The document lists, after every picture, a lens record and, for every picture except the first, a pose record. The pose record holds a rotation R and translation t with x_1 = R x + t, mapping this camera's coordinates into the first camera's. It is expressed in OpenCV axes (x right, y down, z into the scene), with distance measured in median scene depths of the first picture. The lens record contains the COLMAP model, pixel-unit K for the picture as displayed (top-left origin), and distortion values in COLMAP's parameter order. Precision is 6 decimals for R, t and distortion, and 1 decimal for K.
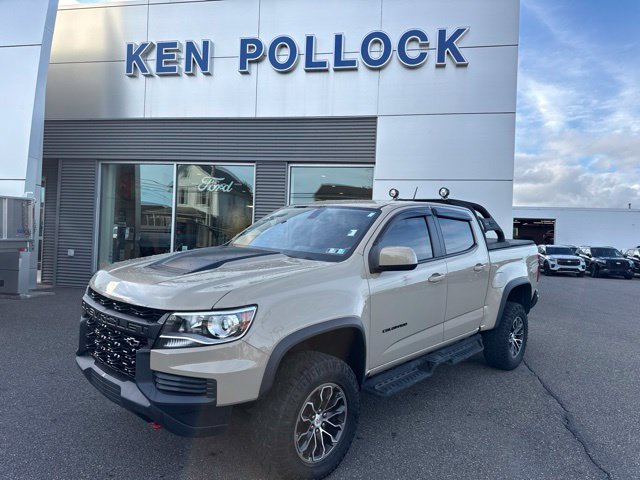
lens RADIAL K [[456.0, 0, 317.2], [0, 456.0, 241.5], [0, 0, 1]] dist [0.006860, -0.007258]
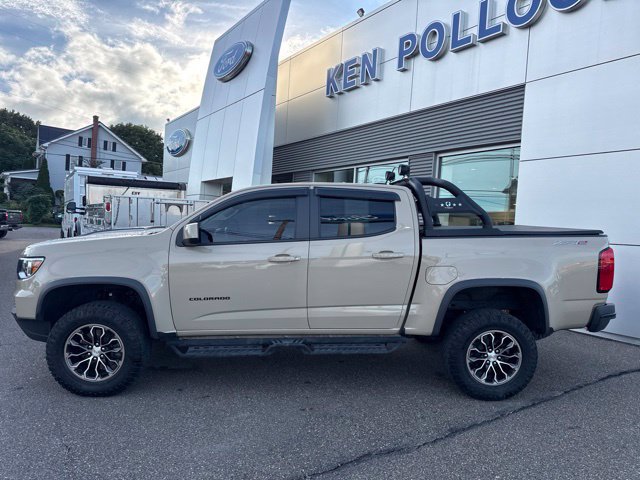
lens RADIAL K [[456.0, 0, 317.2], [0, 456.0, 241.5], [0, 0, 1]] dist [0.006860, -0.007258]
pose [[0.707501, 0.013125, -0.706590, 0.437577], [-0.025228, 0.999659, -0.006691, 0.021493], [0.706262, 0.022560, 0.707591, 0.163127]]
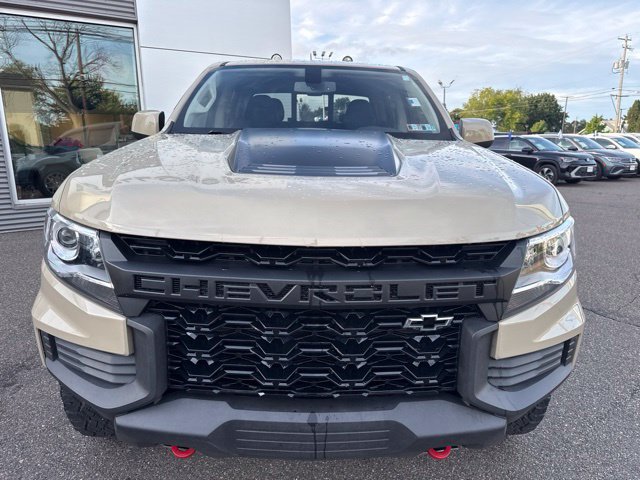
lens RADIAL K [[456.0, 0, 317.2], [0, 456.0, 241.5], [0, 0, 1]] dist [0.006860, -0.007258]
pose [[0.700012, -0.189616, 0.688497, -0.231481], [0.033684, 0.971799, 0.233392, 0.007877], [-0.713336, -0.140186, 0.686658, 0.227190]]
